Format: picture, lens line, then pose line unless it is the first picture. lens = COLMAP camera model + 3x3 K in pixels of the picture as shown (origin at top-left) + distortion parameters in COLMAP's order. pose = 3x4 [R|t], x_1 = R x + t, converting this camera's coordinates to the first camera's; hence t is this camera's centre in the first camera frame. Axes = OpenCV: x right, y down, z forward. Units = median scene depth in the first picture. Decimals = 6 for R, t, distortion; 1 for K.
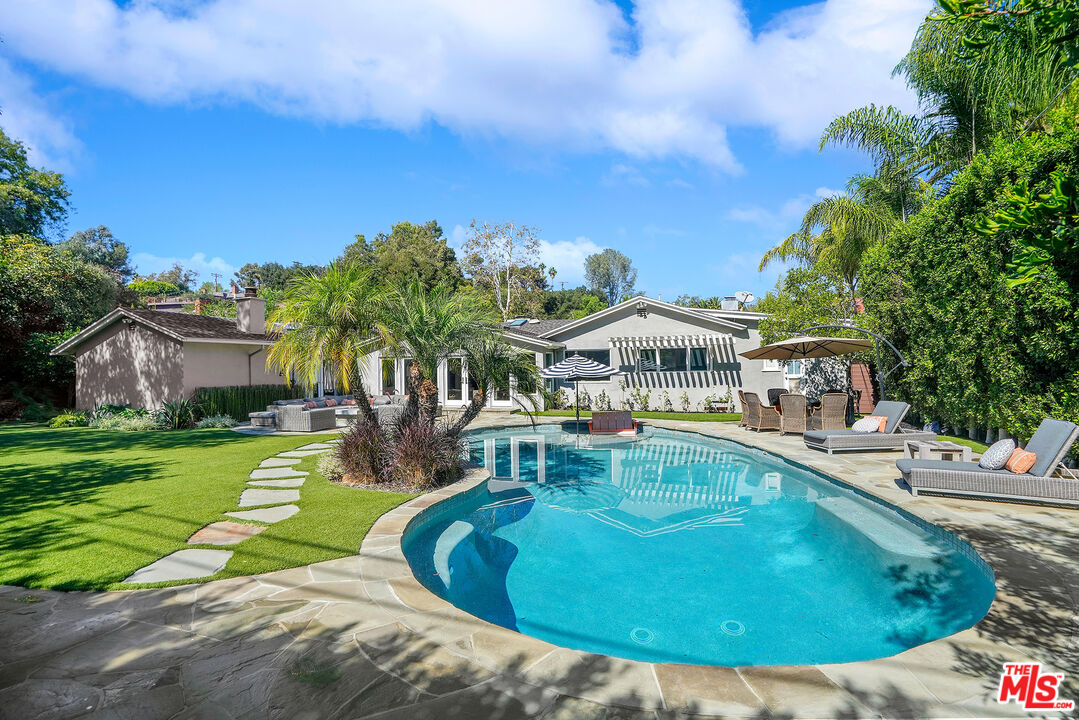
lens RADIAL K [[514.5, 0, 534.4], [0, 514.5, 365.2], [0, 0, 1]] dist [-0.042981, 0.020650]
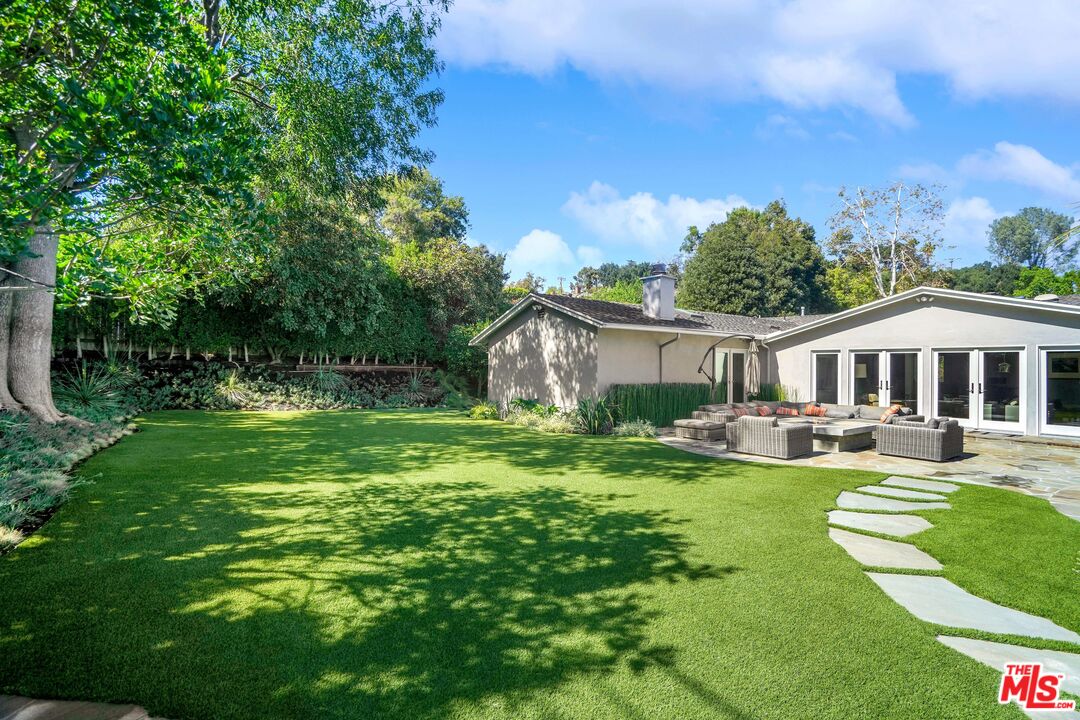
lens RADIAL K [[515.0, 0, 534.9], [0, 515.0, 365.2], [0, 0, 1]] dist [-0.042981, 0.020650]
pose [[0.829947, 0.021793, -0.557416, -0.274004], [-0.019315, 0.999760, 0.010329, 0.006279], [0.557507, 0.002194, 0.830169, 0.213587]]
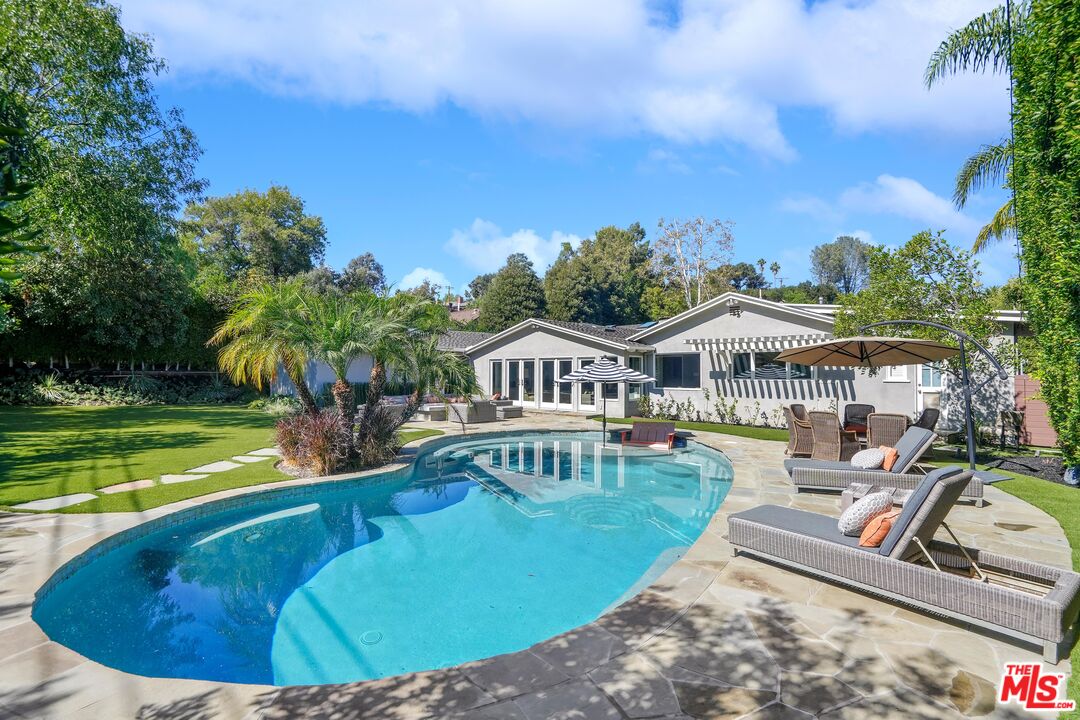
lens RADIAL K [[515.0, 0, 534.9], [0, 515.0, 365.2], [0, 0, 1]] dist [-0.042981, 0.020650]
pose [[0.908524, 0.013614, -0.417611, 0.278022], [-0.015999, 0.999870, -0.002211, -0.003132], [0.417527, 0.008690, 0.908623, 0.075575]]
